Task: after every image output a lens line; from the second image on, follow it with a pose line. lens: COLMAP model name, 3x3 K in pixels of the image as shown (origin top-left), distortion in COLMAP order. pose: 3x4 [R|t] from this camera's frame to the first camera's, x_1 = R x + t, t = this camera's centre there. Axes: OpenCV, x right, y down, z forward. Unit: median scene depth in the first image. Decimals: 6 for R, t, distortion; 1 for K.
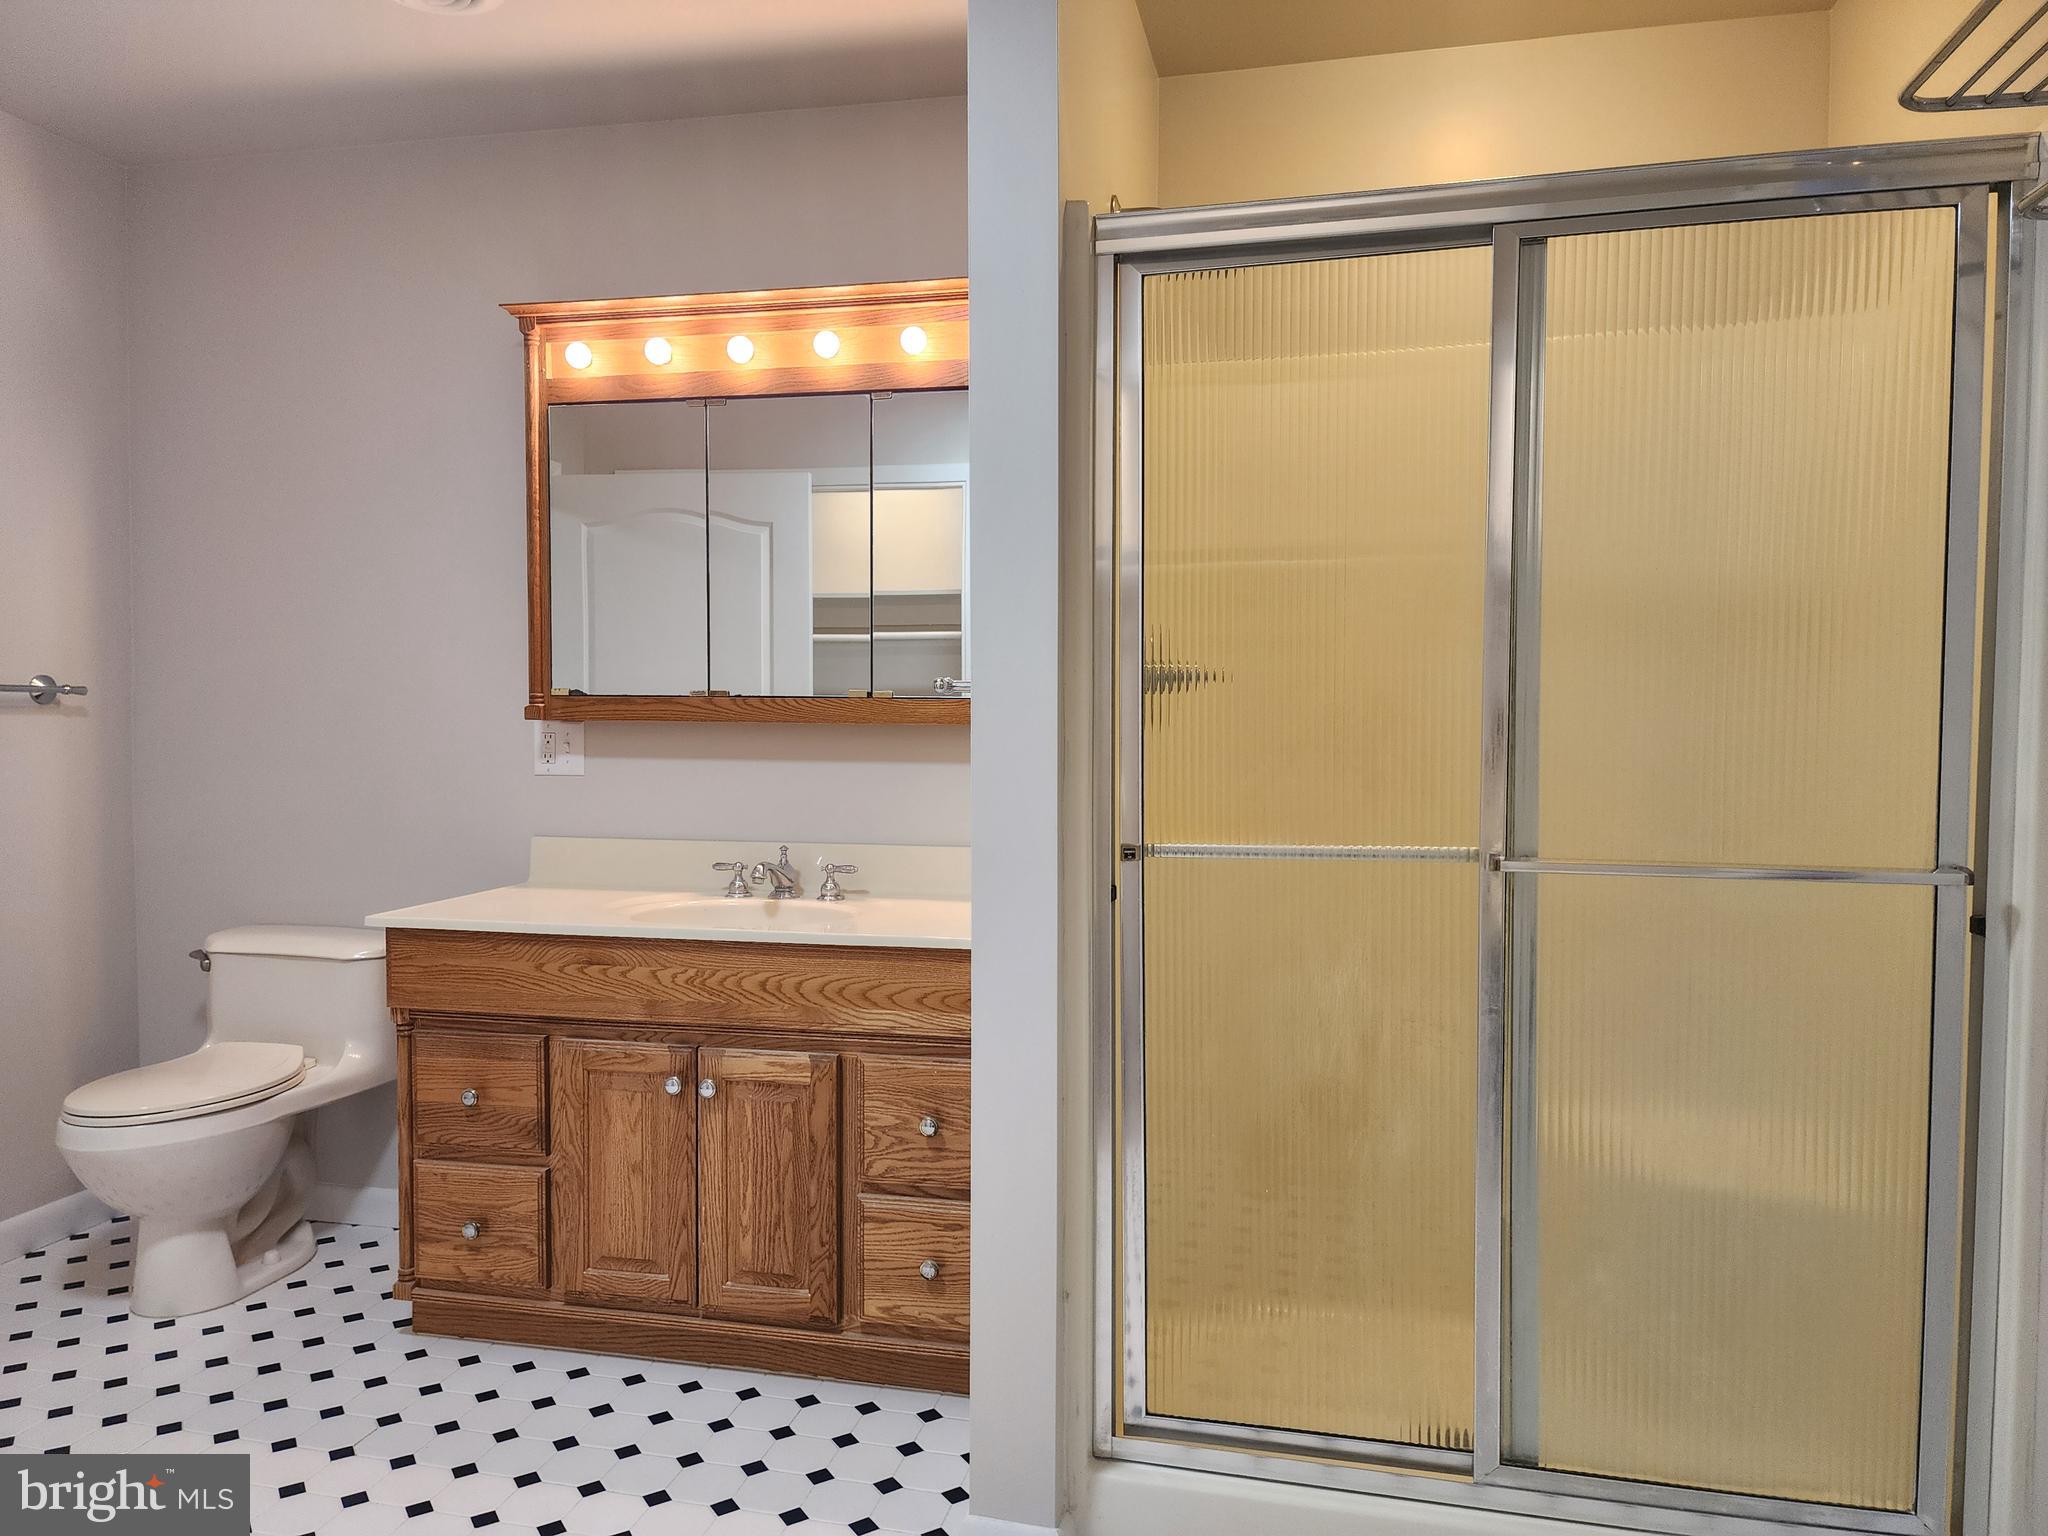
lens RADIAL K [[1357.4, 0, 1023.9], [0, 1357.4, 770.9], [0, 0, 1]] dist [0.078895, -0.065723]
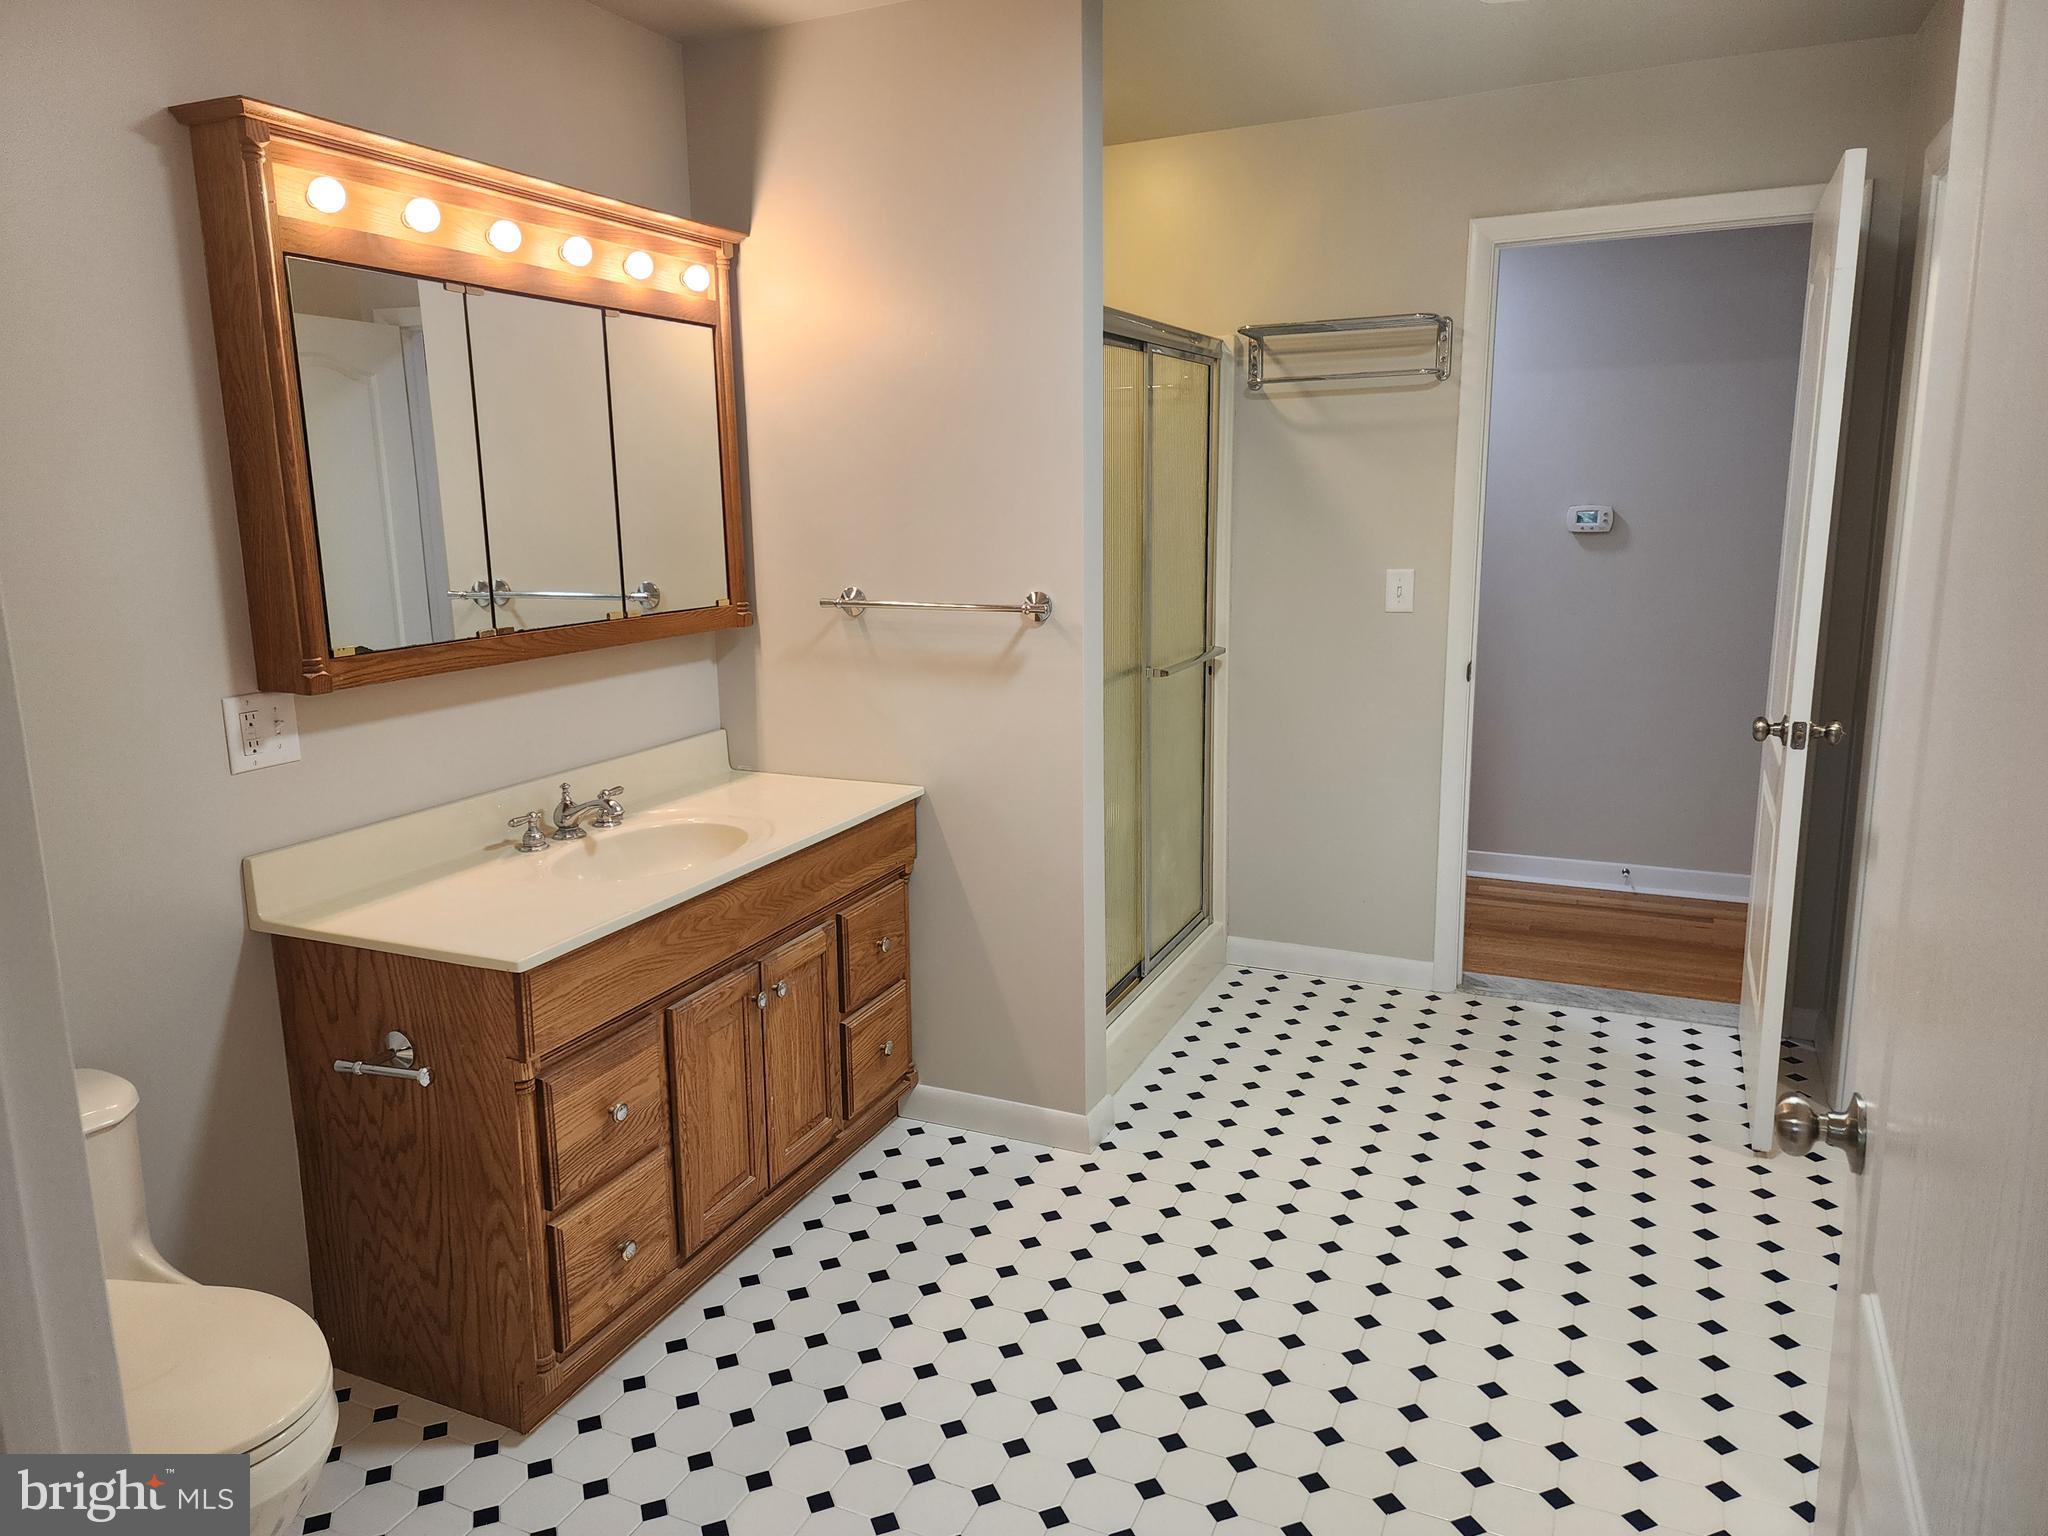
lens RADIAL K [[1357.4, 0, 963.4], [0, 1357.4, 741.4], [0, 0, 1]] dist [0.078895, -0.065723]
pose [[0.233372, -0.188435, 0.953955, -1.161111], [0.061079, 0.981947, 0.179022, -0.145356], [-0.970467, 0.016488, 0.240668, 0.569218]]
